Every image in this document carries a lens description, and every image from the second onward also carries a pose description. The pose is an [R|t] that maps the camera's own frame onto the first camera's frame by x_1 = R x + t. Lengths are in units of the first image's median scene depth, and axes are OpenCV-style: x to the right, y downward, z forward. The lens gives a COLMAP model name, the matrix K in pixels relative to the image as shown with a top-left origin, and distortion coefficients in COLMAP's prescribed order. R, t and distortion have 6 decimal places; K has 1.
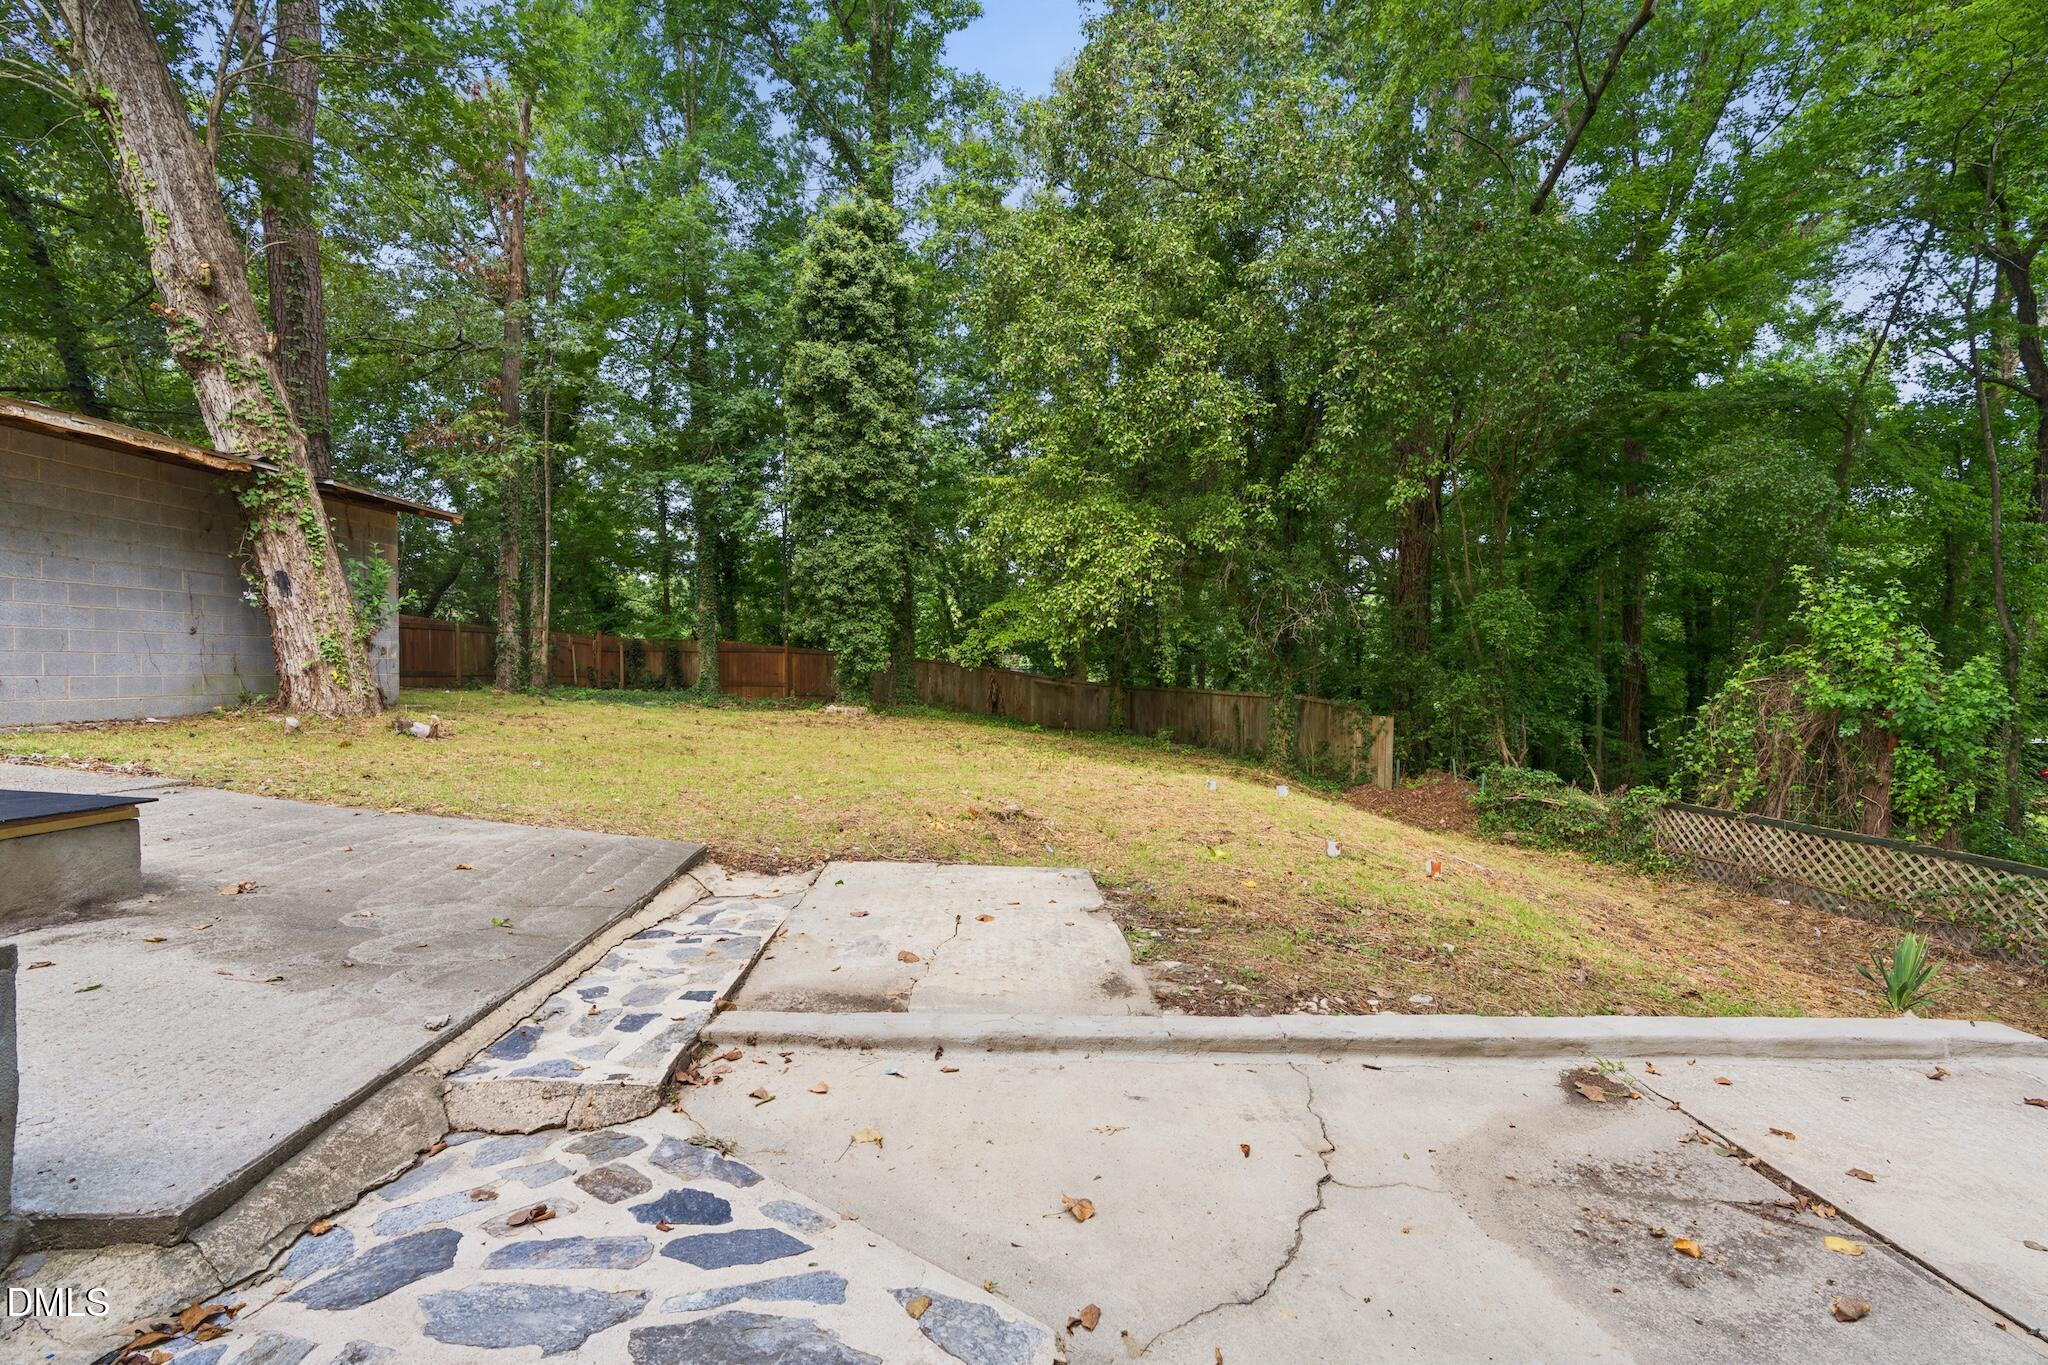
lens RADIAL K [[918.5, 0, 1011.2], [0, 918.5, 687.1], [0, 0, 1]] dist [-0.001284, 0.000105]
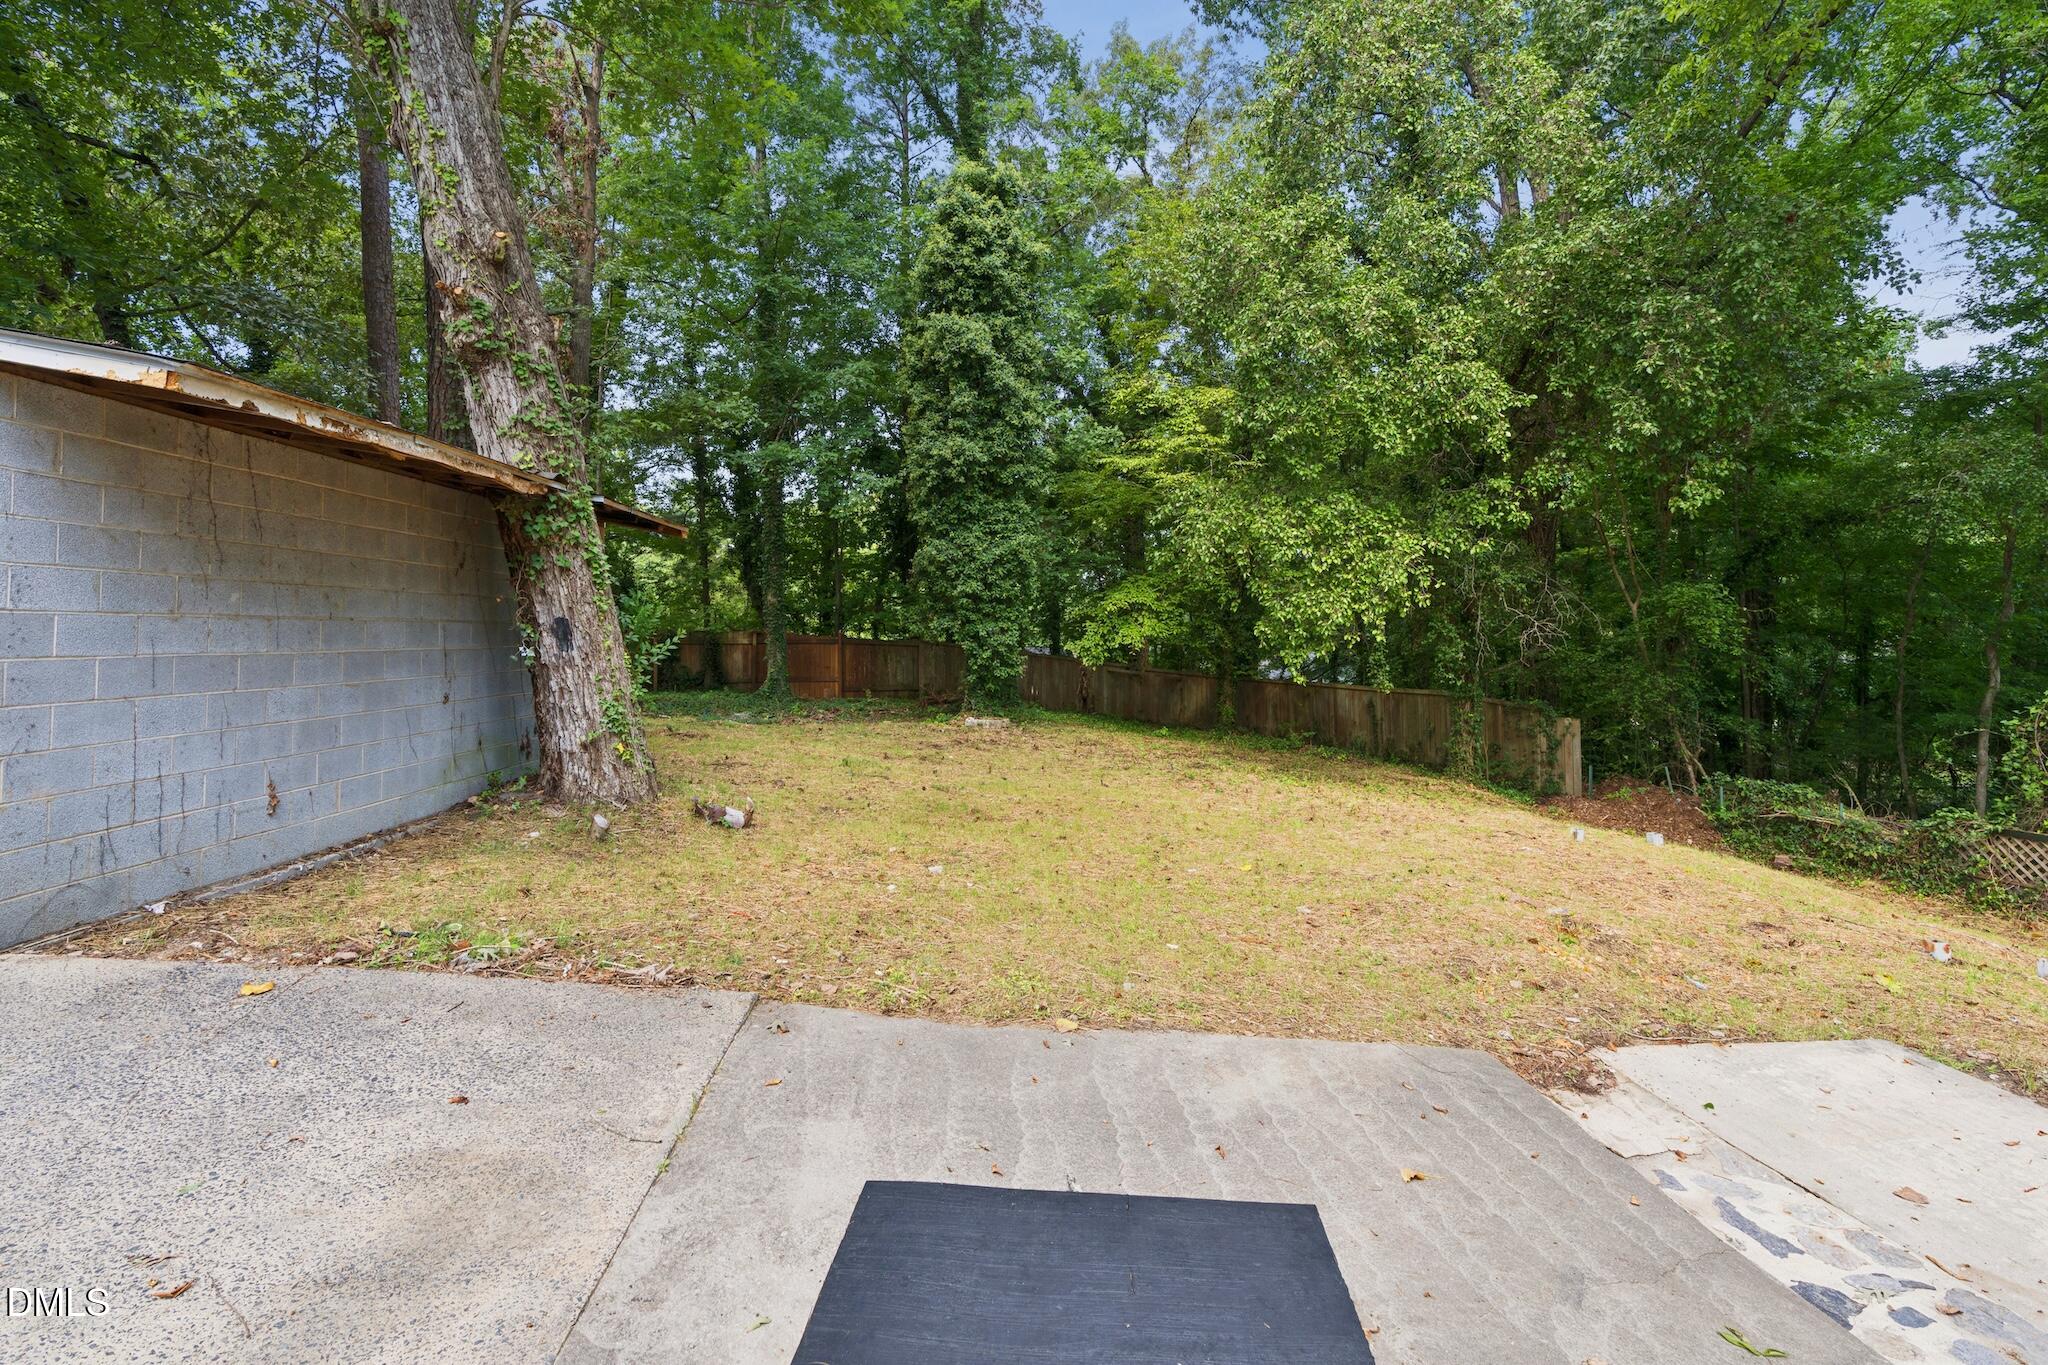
lens RADIAL K [[955.9, 0, 1026.0], [0, 955.9, 587.0], [0, 0, 1]] dist [-0.003708, -0.000606]
pose [[0.996274, -0.007970, 0.085875, -0.223857], [0.013666, 0.997730, -0.065942, -0.044338], [-0.085154, 0.066870, 0.994121, 0.076773]]
